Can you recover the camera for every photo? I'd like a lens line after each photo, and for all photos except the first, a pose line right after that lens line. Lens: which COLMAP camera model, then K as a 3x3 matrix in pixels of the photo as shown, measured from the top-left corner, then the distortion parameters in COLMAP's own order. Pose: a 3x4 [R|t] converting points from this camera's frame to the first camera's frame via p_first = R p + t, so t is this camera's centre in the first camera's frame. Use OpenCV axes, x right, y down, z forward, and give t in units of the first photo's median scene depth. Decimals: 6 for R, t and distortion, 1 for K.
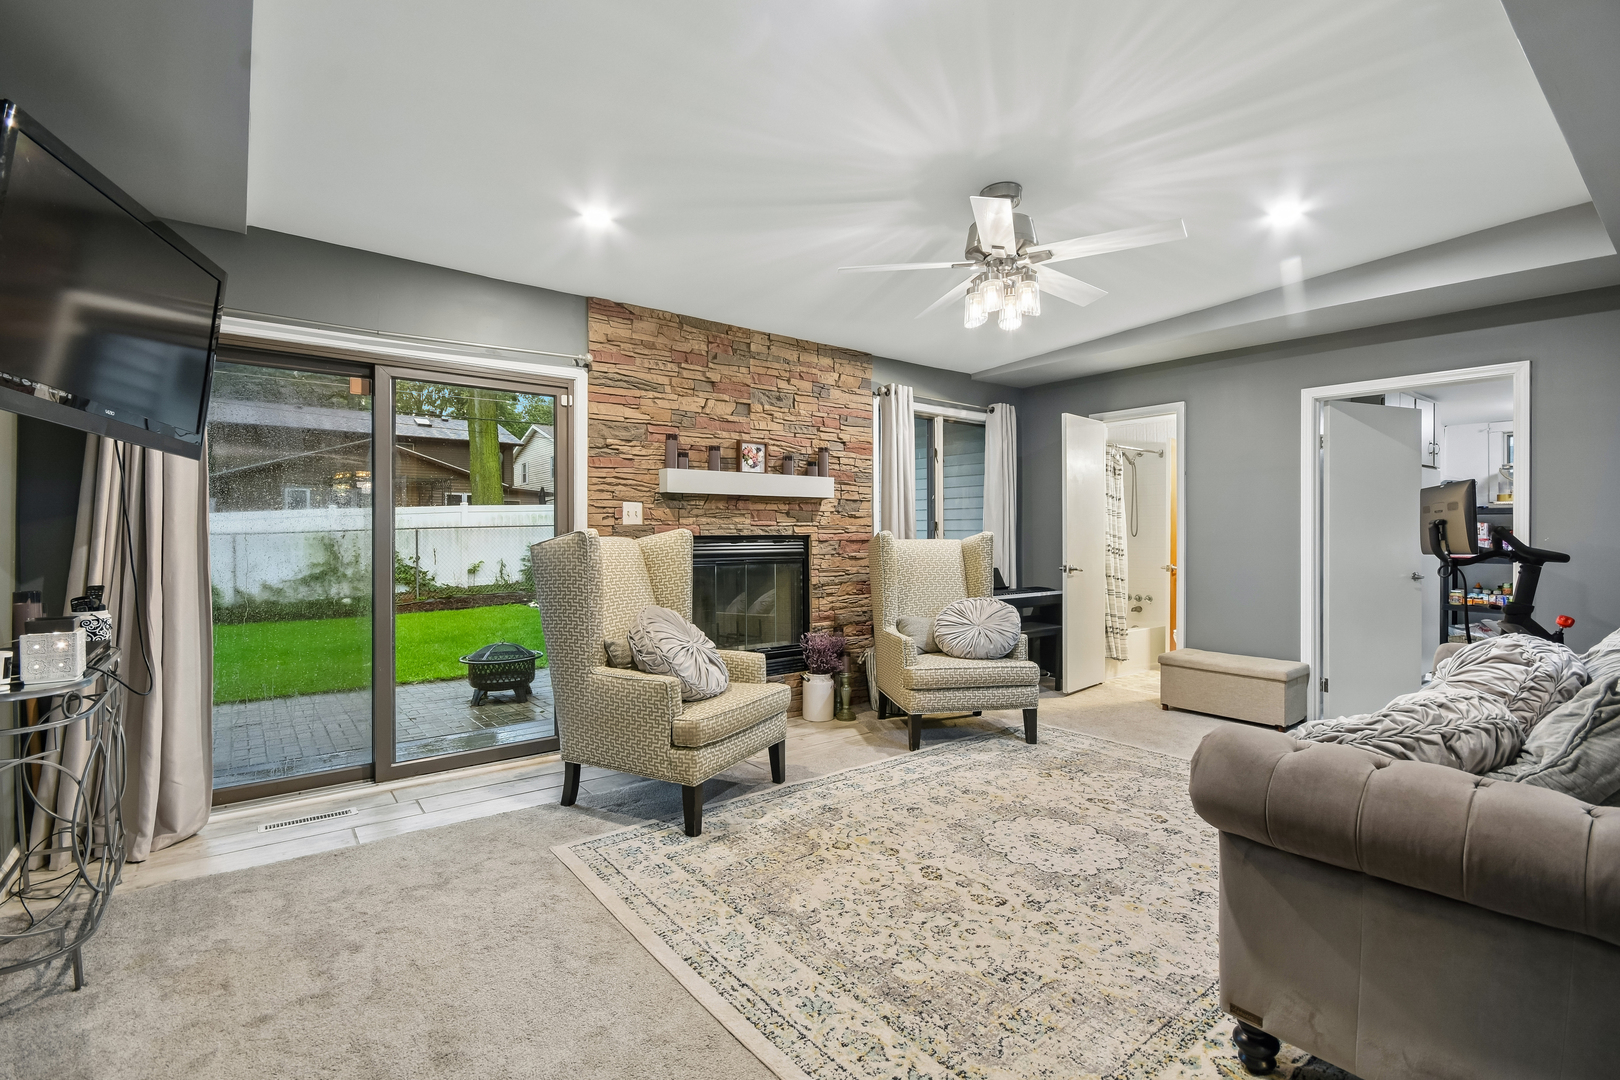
lens RADIAL K [[734.0, 0, 823.8], [0, 734.0, 535.3], [0, 0, 1]] dist [0.047178, -0.001359]
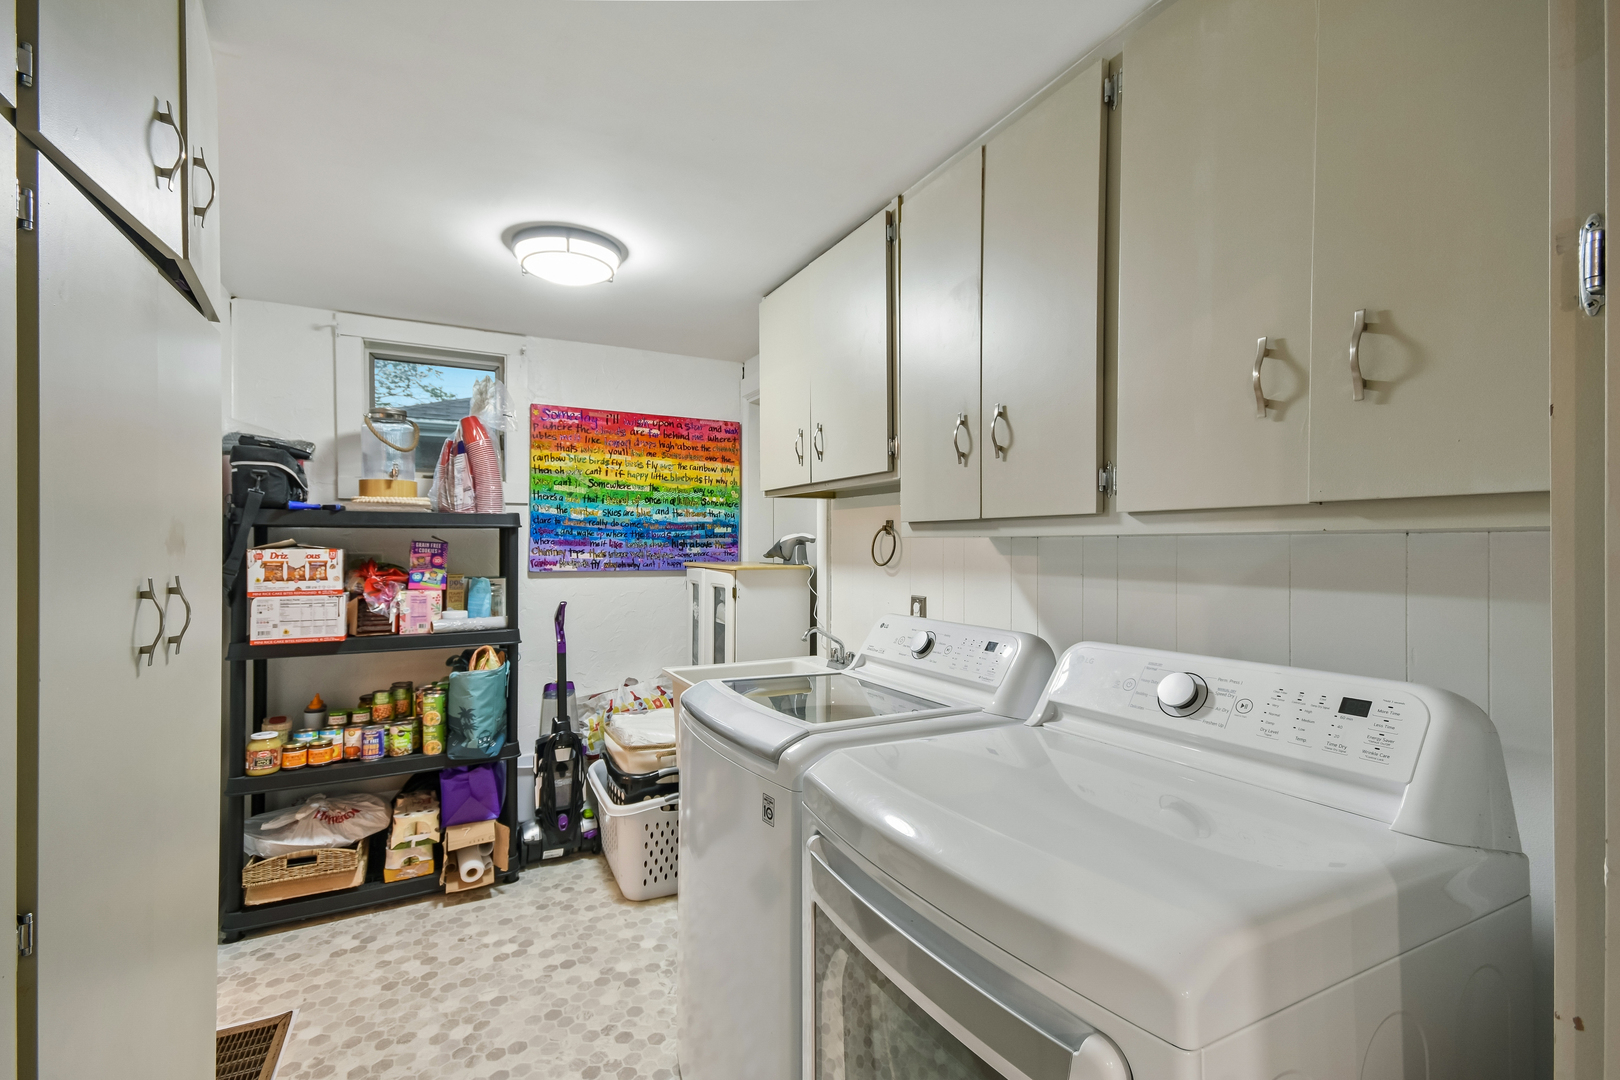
lens RADIAL K [[703.5, 0, 824.3], [0, 703.5, 542.7], [0, 0, 1]] dist [0.037502, 0.000431]
pose [[0.205643, 0.000899, 0.978627, 0.553480], [0.004060, 0.999990, -0.001772, -0.017348], [-0.978619, 0.004338, 0.205637, 0.669436]]
